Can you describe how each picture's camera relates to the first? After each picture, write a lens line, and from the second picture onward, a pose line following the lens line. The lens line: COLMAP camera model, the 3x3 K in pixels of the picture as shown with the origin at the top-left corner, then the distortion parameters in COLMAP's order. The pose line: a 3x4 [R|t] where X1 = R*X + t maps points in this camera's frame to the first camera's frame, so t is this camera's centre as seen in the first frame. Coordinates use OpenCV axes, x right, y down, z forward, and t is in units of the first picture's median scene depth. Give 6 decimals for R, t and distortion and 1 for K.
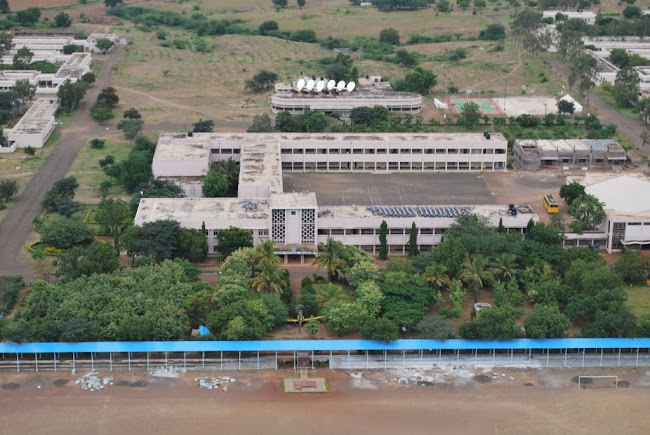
lens RADIAL K [[1340.8, 0, 325.0], [0, 1340.8, 217.5], [0, 0, 1]] dist [0.028503, 0.041689]
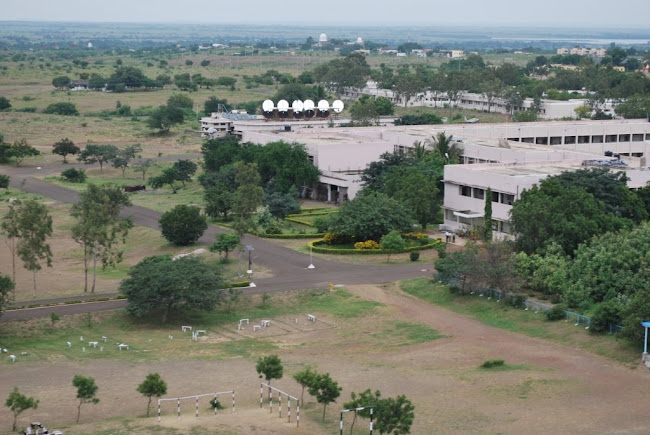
lens RADIAL K [[1479.1, 0, 325.0], [0, 1479.1, 217.5], [0, 0, 1]] dist [0.021922, 0.153978]
pose [[0.913682, -0.056441, 0.402492, -0.572305], [0.113642, 0.986289, -0.119668, 0.104017], [-0.390219, 0.155079, 0.907568, 0.526493]]
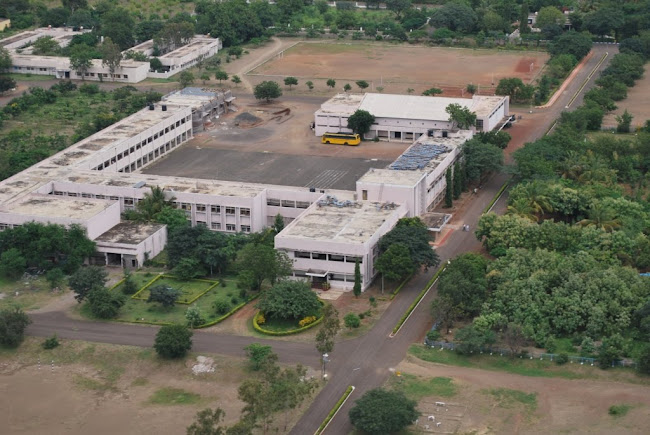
lens RADIAL K [[1479.1, 0, 325.0], [0, 1479.1, 217.5], [0, 0, 1]] dist [0.021922, 0.153978]
pose [[0.364431, -0.294171, 0.883546, -1.147466], [0.276396, 0.940208, 0.199033, -0.244812], [-0.889266, 0.171675, 0.423949, 0.741626]]
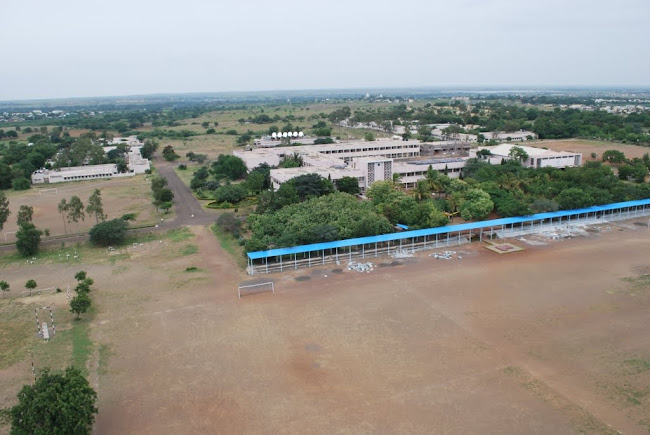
lens RADIAL K [[527.5, 0, 325.0], [0, 527.5, 217.5], [0, 0, 1]] dist [-0.078785, 0.002790]
pose [[0.952662, -0.108338, 0.284073, -0.322285], [0.119557, 0.992575, -0.022402, 0.078108], [-0.279537, 0.055305, 0.958541, 0.497314]]
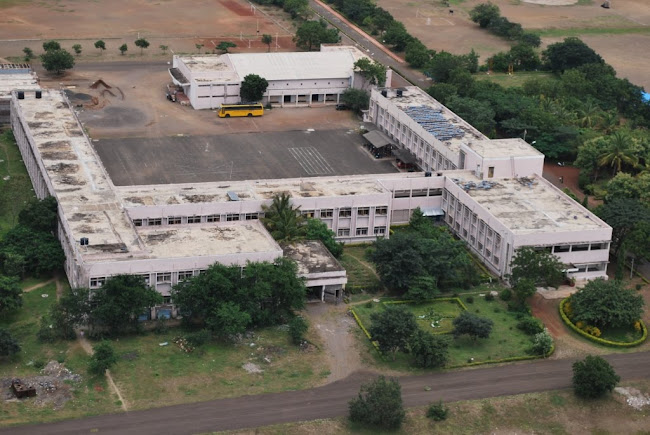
lens RADIAL K [[1479.1, 0, 325.0], [0, 1479.1, 217.5], [0, 0, 1]] dist [0.021922, 0.153978]
pose [[-0.253094, -0.353248, 0.900644, -1.006736], [0.215102, 0.887104, 0.408385, -0.448752], [-0.943226, 0.297090, -0.148536, 1.511958]]
